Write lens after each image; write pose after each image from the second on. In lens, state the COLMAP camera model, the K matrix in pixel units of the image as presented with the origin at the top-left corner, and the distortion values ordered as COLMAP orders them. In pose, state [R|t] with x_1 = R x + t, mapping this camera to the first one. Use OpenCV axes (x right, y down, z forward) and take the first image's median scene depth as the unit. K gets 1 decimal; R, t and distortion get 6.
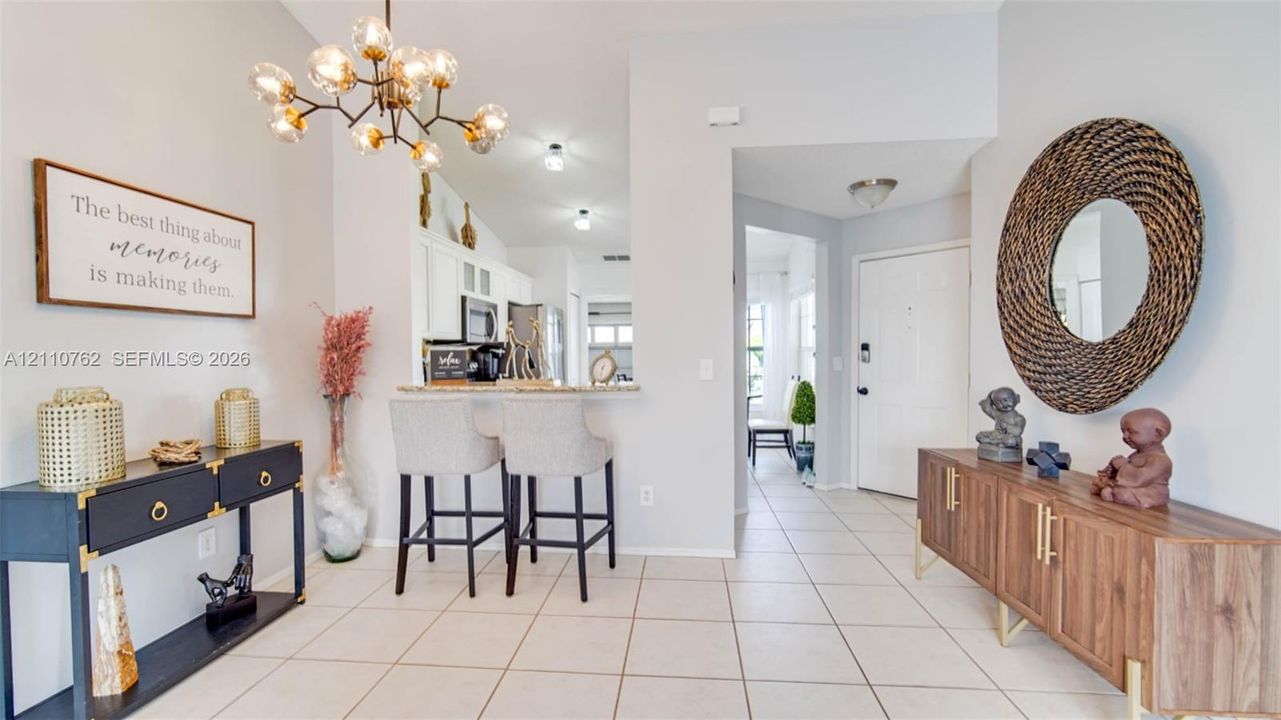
lens RADIAL K [[553.7, 0, 632.1], [0, 553.7, 362.7], [0, 0, 1]] dist [-0.012390, 0.000859]
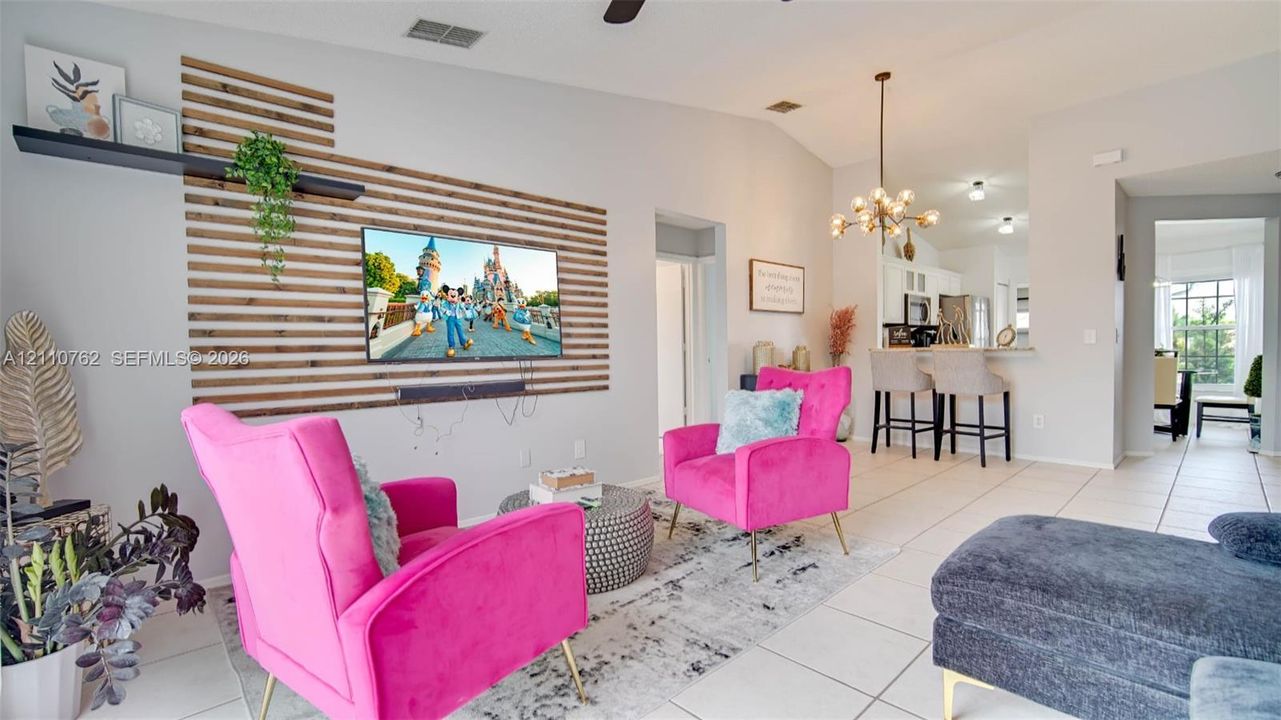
lens RADIAL K [[553.7, 0, 632.1], [0, 553.7, 362.7], [0, 0, 1]] dist [-0.012390, 0.000859]
pose [[0.745495, 0.017076, -0.666292, 0.196939], [-0.007509, 0.999823, 0.017223, 0.063667], [0.666468, -0.007836, 0.745492, -0.853157]]
